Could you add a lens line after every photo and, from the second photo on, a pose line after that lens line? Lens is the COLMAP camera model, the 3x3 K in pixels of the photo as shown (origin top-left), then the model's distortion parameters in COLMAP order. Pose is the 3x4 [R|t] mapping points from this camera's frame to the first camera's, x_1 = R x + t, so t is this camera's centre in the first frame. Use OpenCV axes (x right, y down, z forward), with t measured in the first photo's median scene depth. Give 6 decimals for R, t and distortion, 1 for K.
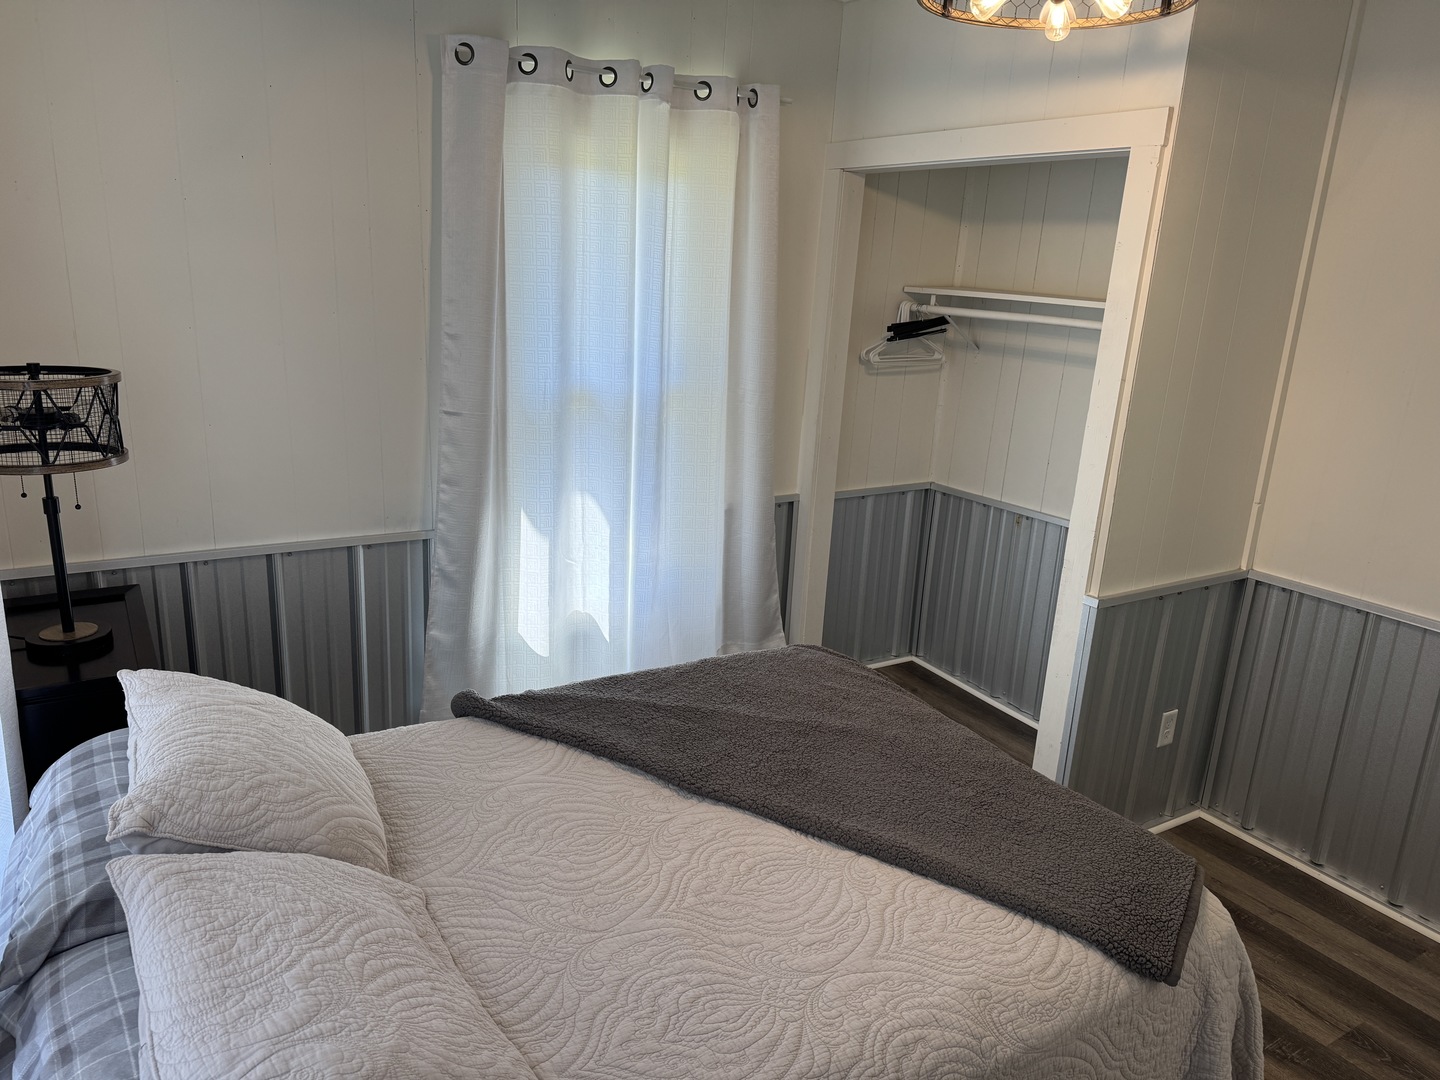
lens RADIAL K [[1012.6, 0, 725.9], [0, 1012.6, 541.9], [0, 0, 1]] dist [0.025237, -0.031384]
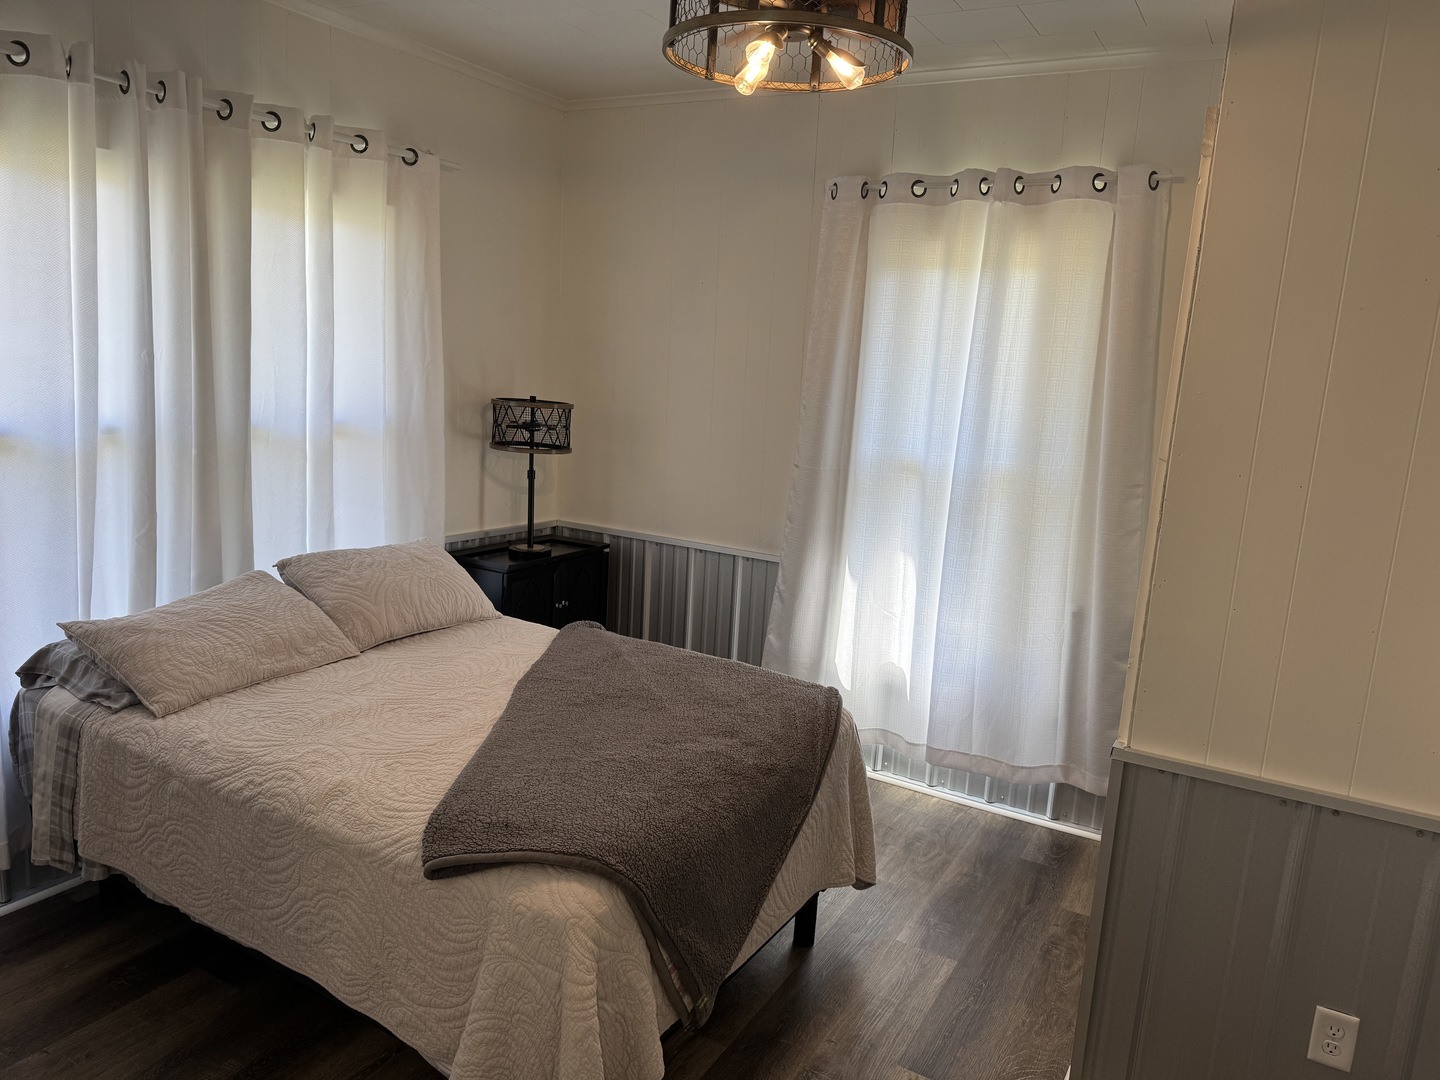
lens RADIAL K [[1012.6, 0, 725.9], [0, 1012.6, 541.9], [0, 0, 1]] dist [0.025237, -0.031384]
pose [[0.472520, 0.134002, -0.871073, 0.791736], [-0.267173, 0.963643, 0.003313, -0.014136], [0.839847, 0.231162, 0.491143, 0.319524]]
